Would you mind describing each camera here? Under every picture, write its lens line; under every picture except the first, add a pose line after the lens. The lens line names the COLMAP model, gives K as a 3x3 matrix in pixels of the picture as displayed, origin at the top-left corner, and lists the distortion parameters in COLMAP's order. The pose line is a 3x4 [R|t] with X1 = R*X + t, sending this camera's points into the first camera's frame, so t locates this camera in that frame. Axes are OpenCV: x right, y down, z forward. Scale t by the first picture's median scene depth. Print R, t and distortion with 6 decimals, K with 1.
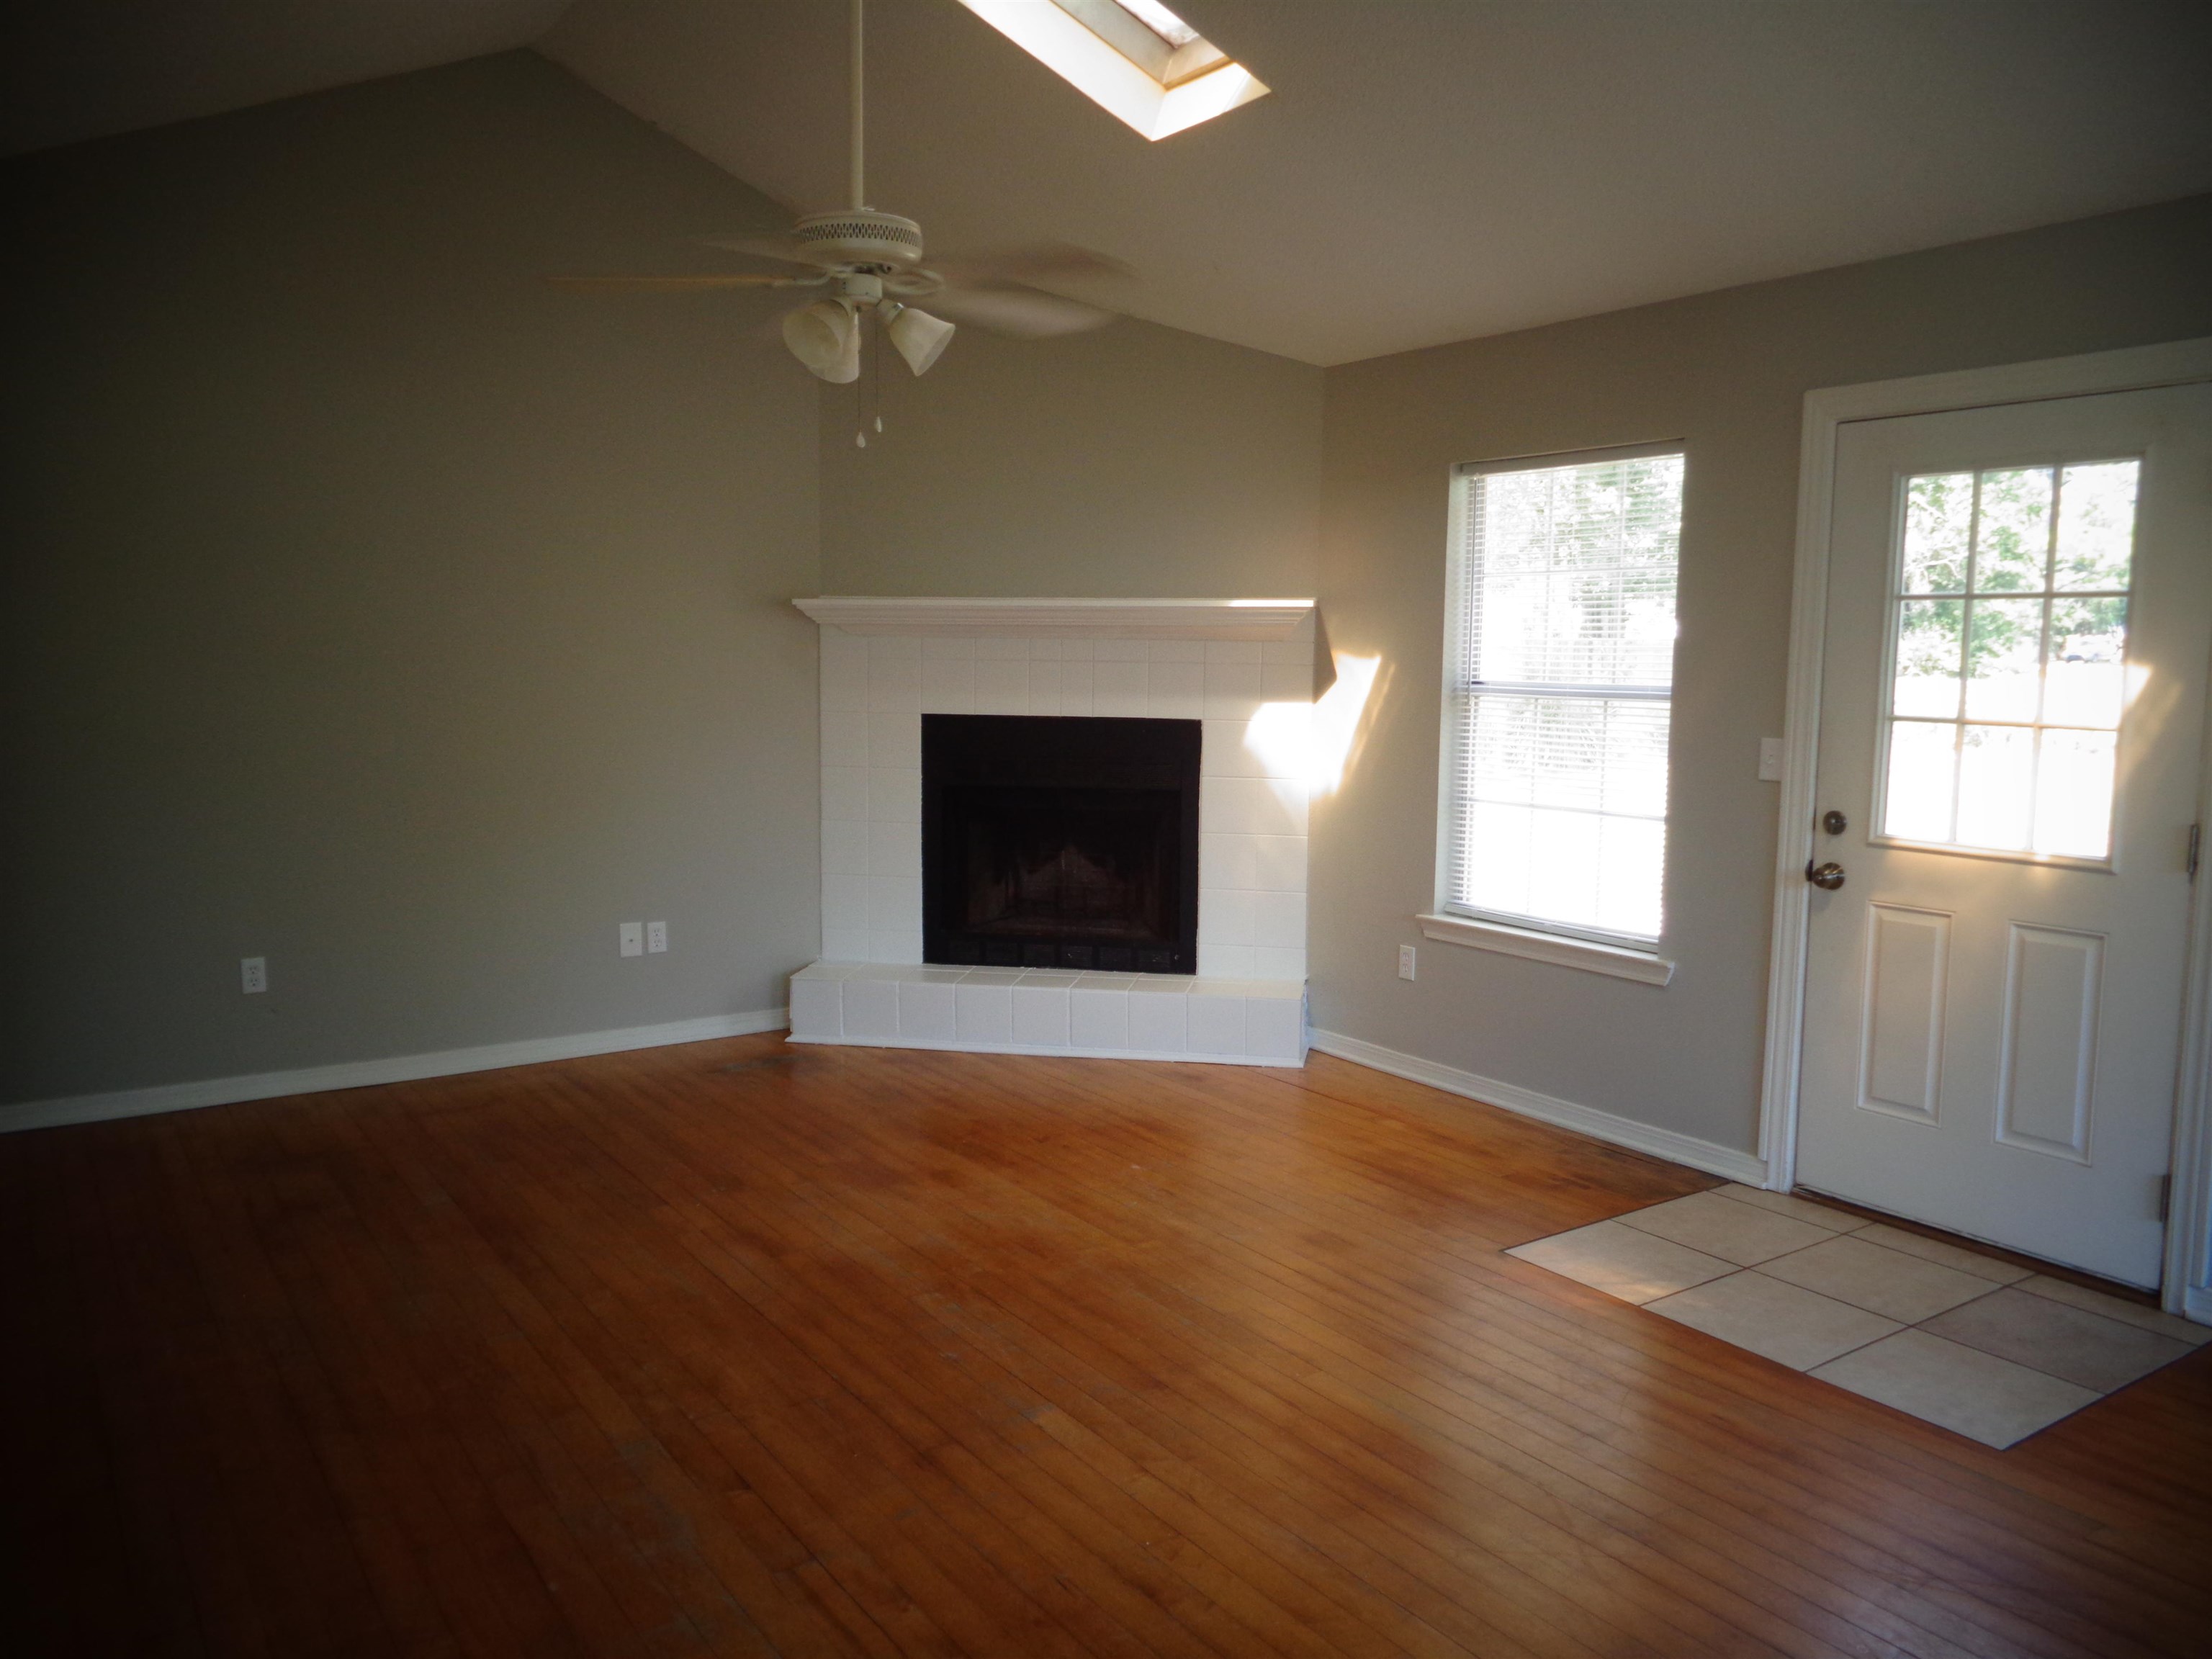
lens RADIAL K [[1650.2, 0, 1102.9], [0, 1650.2, 831.5], [0, 0, 1]] dist [-0.003096, 0.007292]
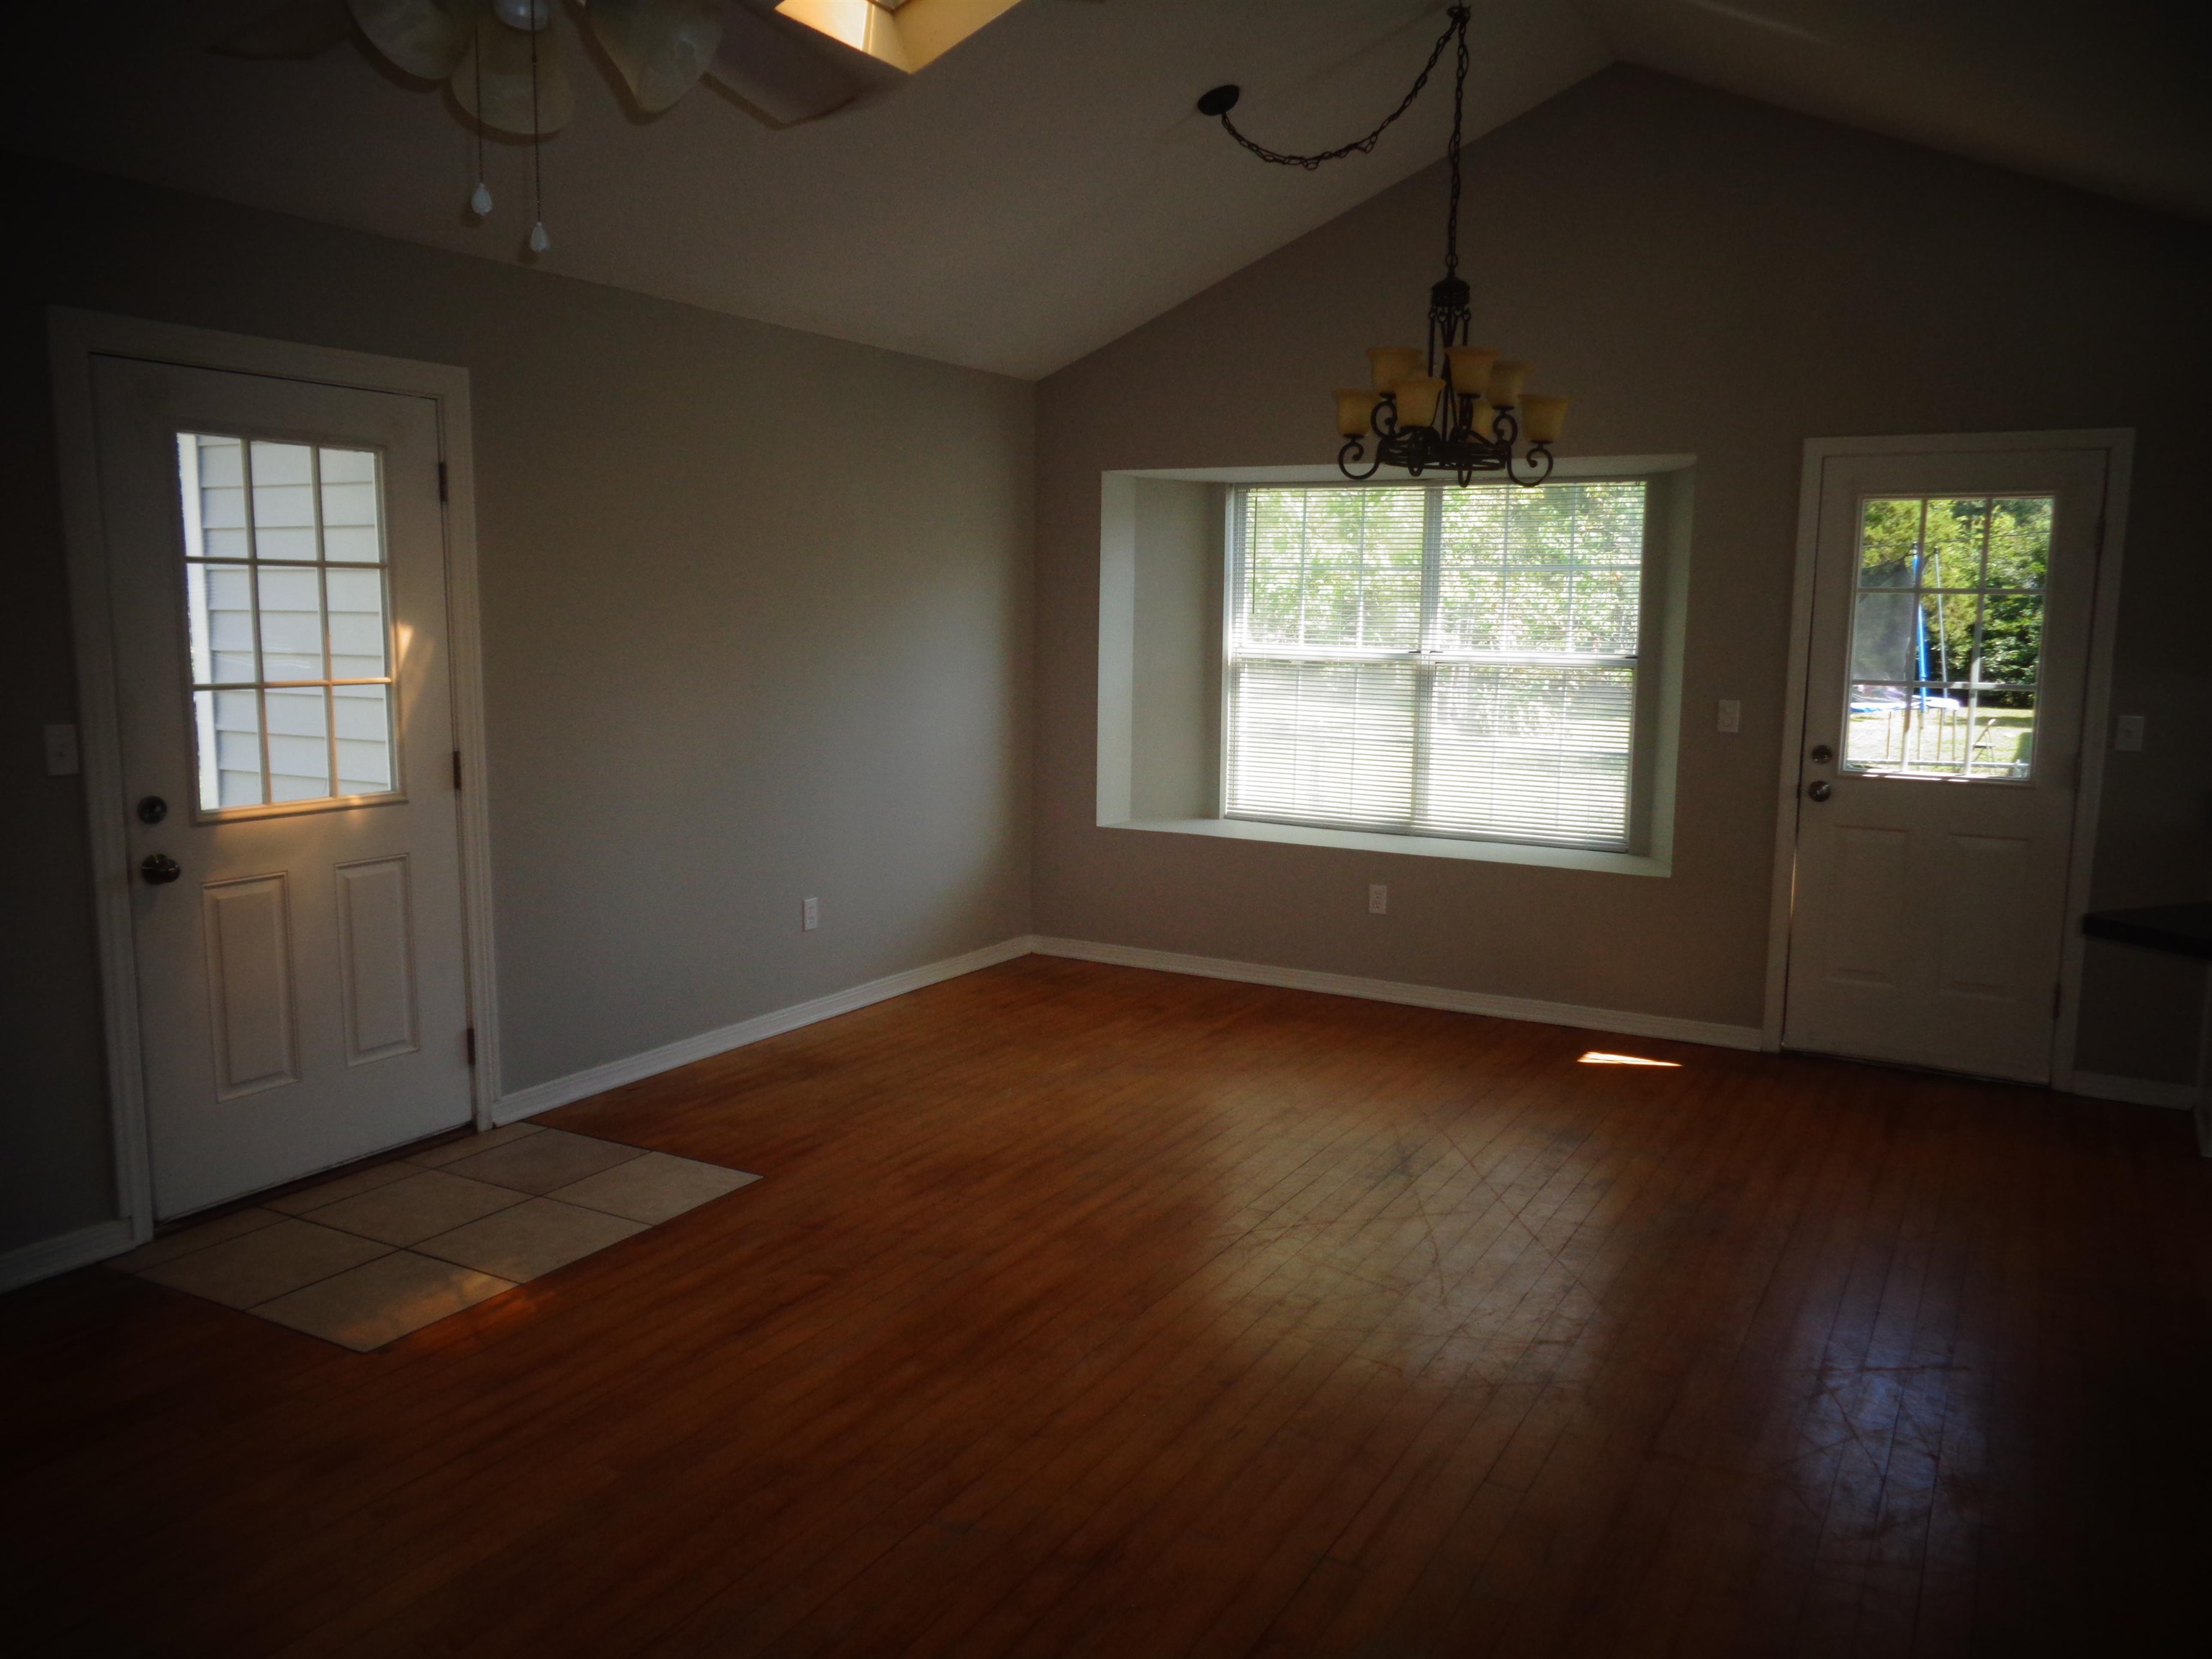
lens RADIAL K [[1650.2, 0, 1101.4], [0, 1650.2, 823.1], [0, 0, 1]] dist [-0.003096, 0.007292]
pose [[-0.419775, -0.120317, 0.899618, -0.454258], [0.109082, 0.977303, 0.181606, -0.082014], [-0.901049, 0.174366, -0.397123, 0.696063]]
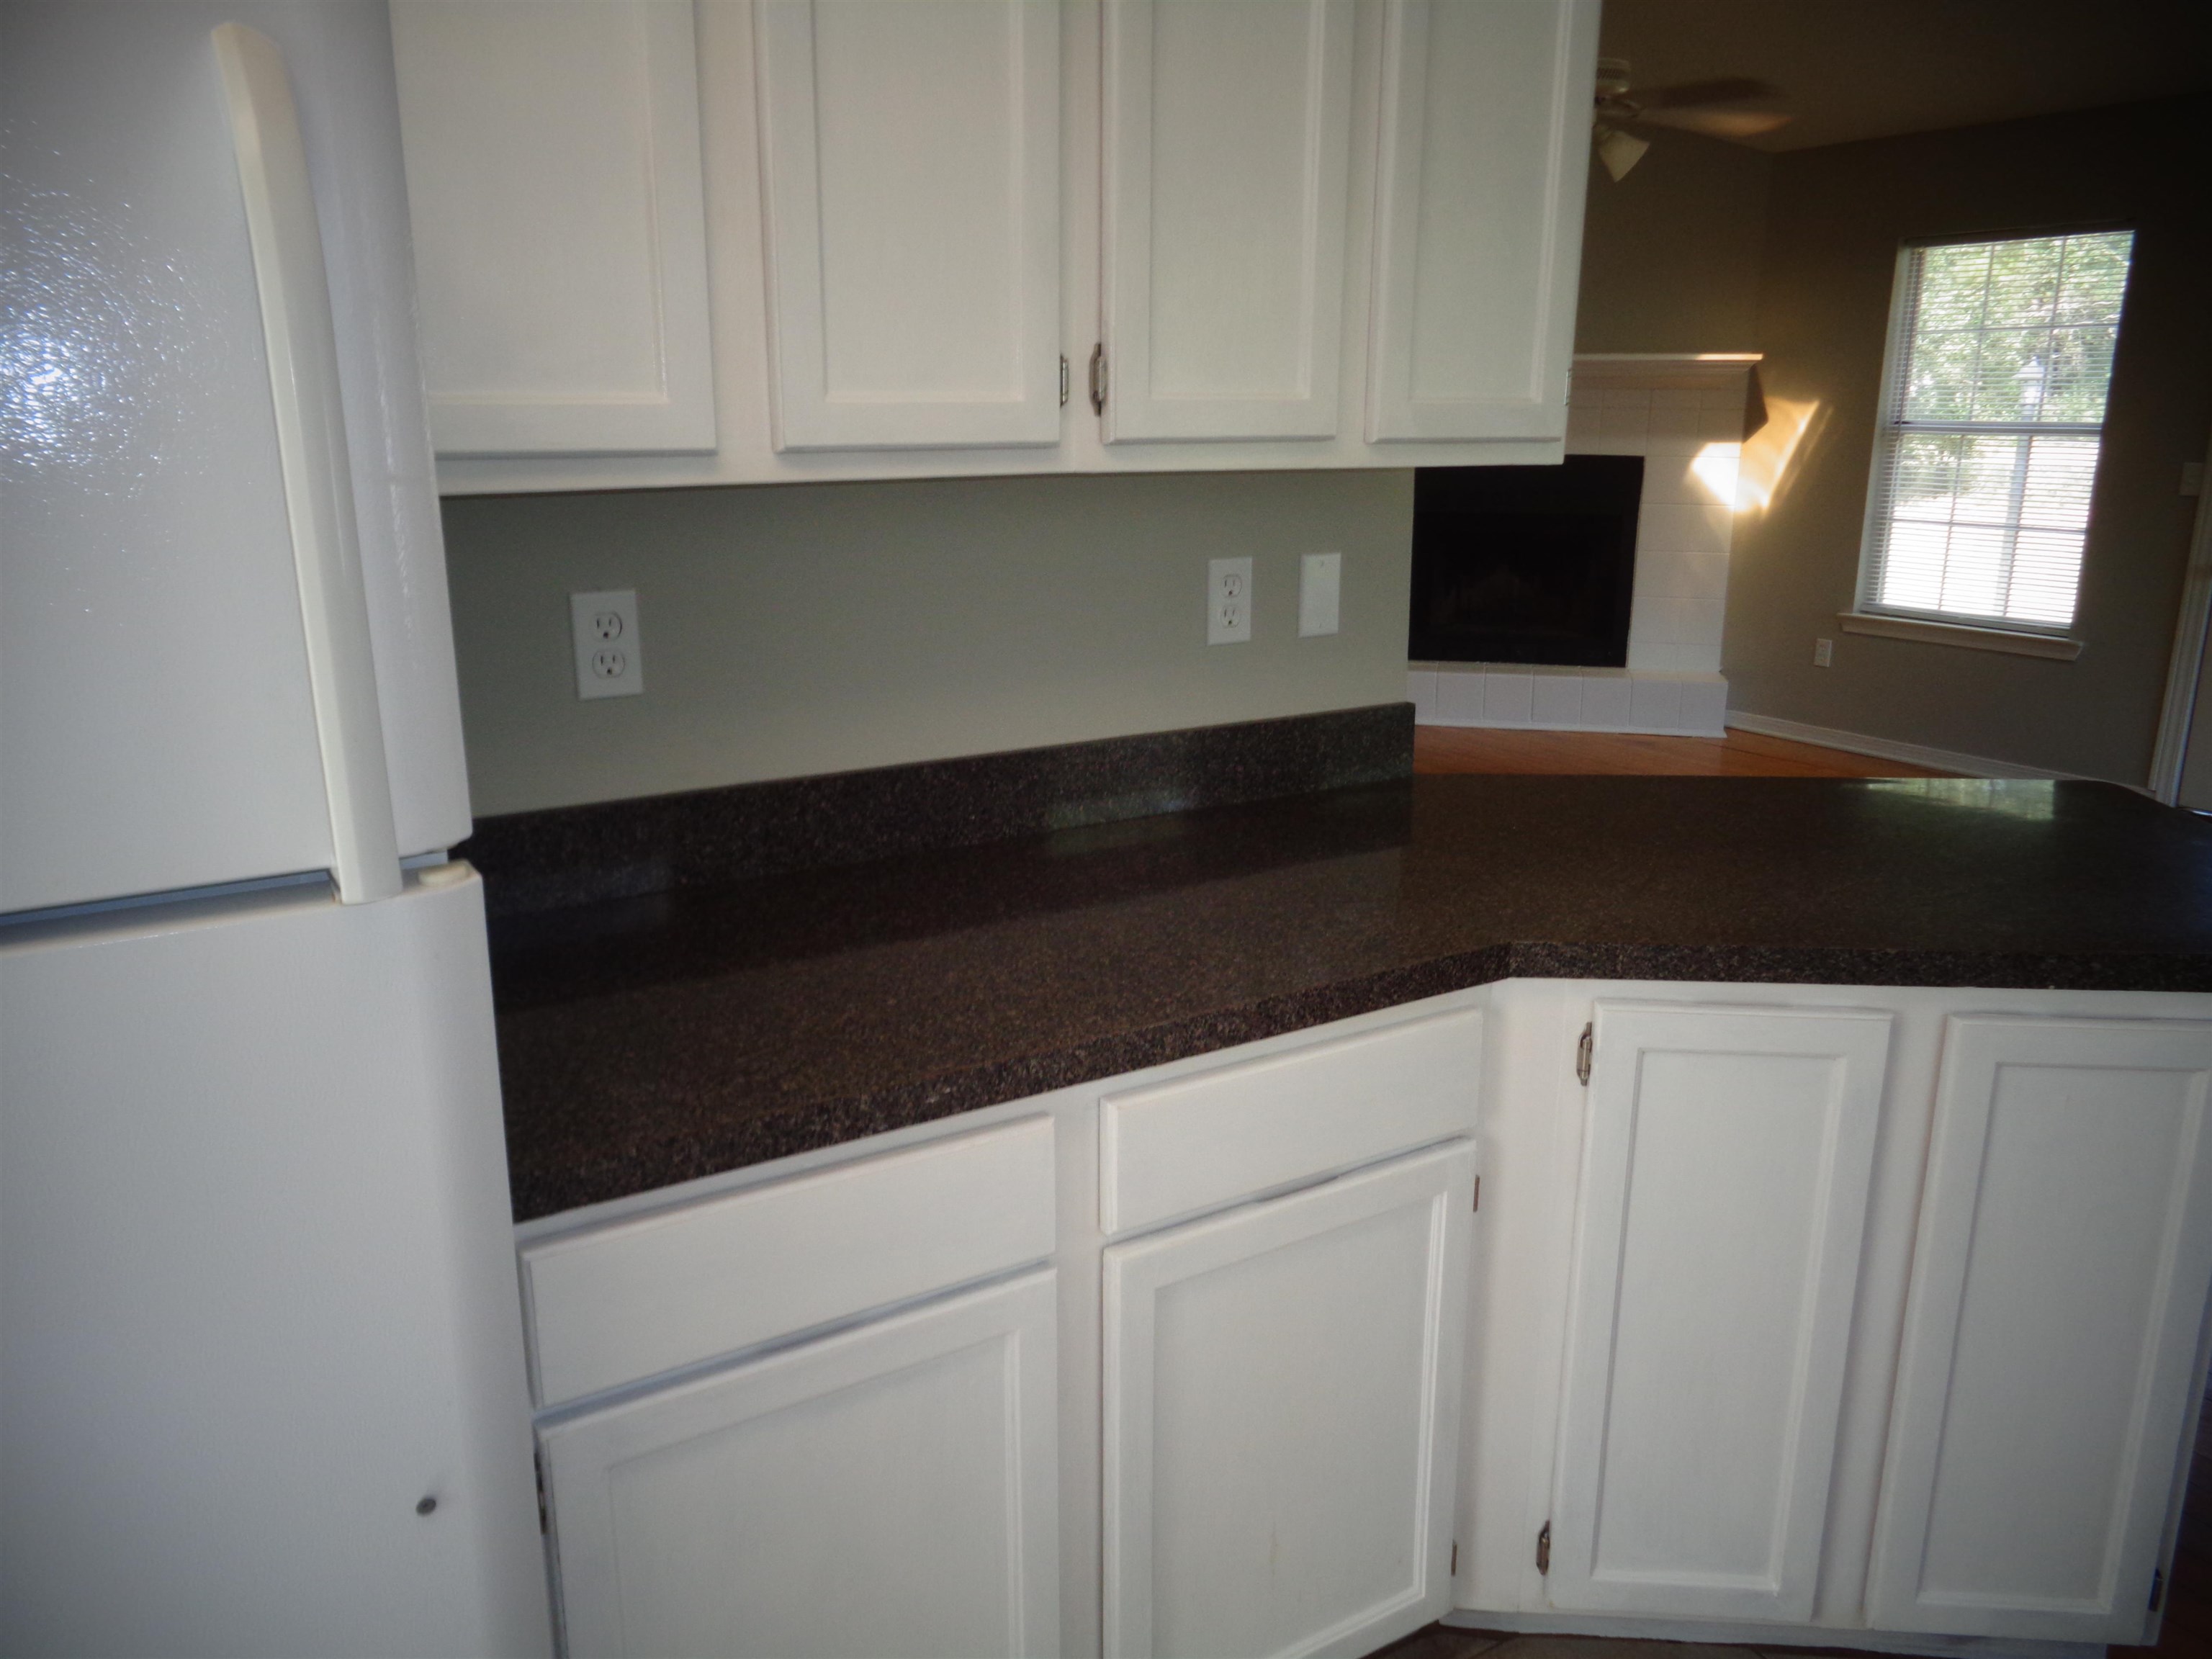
lens RADIAL K [[1650.2, 0, 1097.5], [0, 1650.2, 827.0], [0, 0, 1]] dist [-0.003096, 0.007292]
pose [[0.999130, 0.008960, -0.040720, -0.324189], [-0.003344, 0.990709, 0.135959, 0.043373], [0.041560, -0.135704, 0.989877, -0.288696]]
